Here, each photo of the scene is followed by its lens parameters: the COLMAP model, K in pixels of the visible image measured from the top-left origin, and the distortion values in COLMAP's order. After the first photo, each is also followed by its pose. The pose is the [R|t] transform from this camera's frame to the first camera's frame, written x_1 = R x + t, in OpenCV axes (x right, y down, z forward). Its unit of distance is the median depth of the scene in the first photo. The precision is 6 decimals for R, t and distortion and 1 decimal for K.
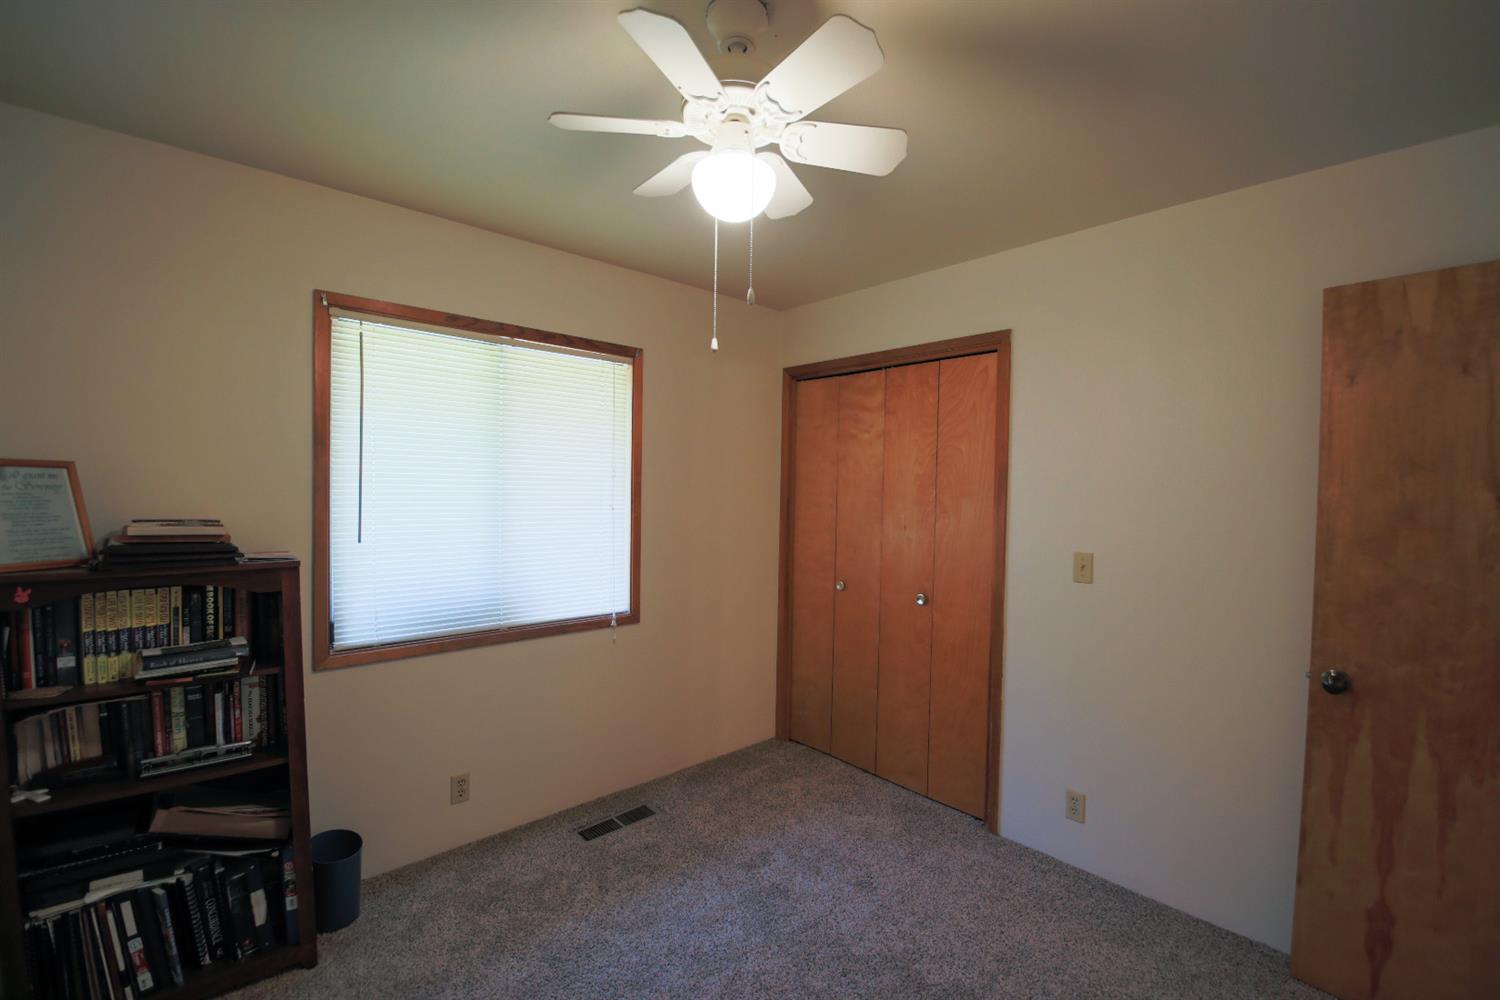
lens RADIAL K [[631.1, 0, 758.9], [0, 631.1, 500.2], [0, 0, 1]] dist [-0.011165, -0.008927]
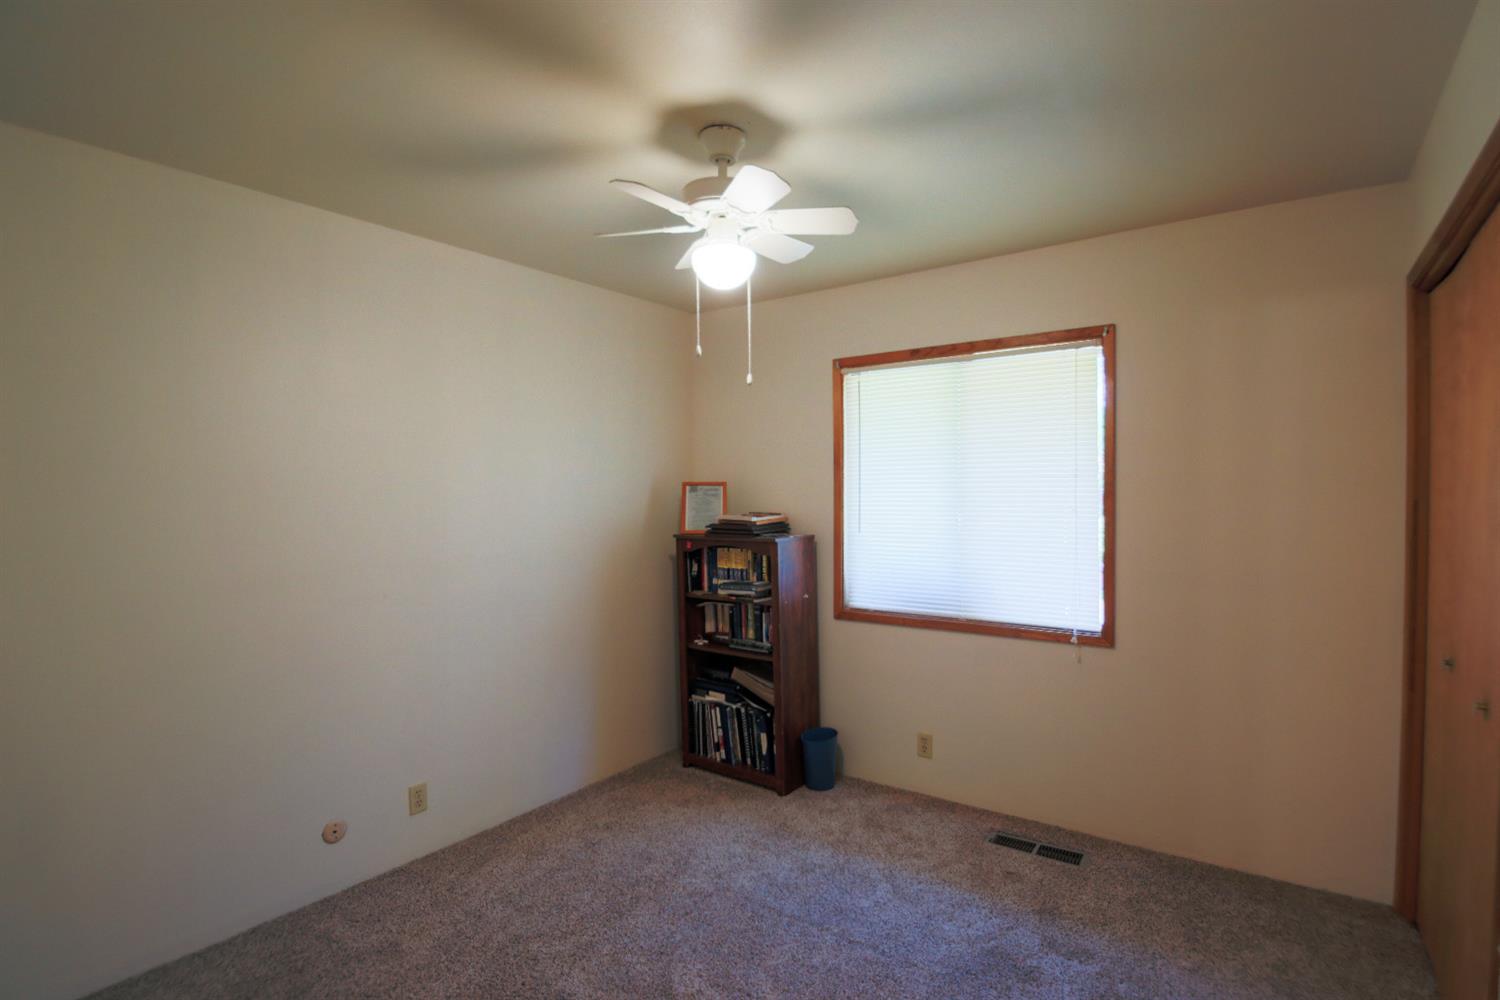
lens RADIAL K [[696.0, 0, 750.0], [0, 696.0, 500.0], [0, 0, 1]] dist [-0.035048, 0.000222]
pose [[0.211171, -0.002272, -0.977446, 1.029817], [-0.004590, 0.999984, -0.003316, 0.002351], [0.977438, 0.005187, 0.211157, 0.558176]]
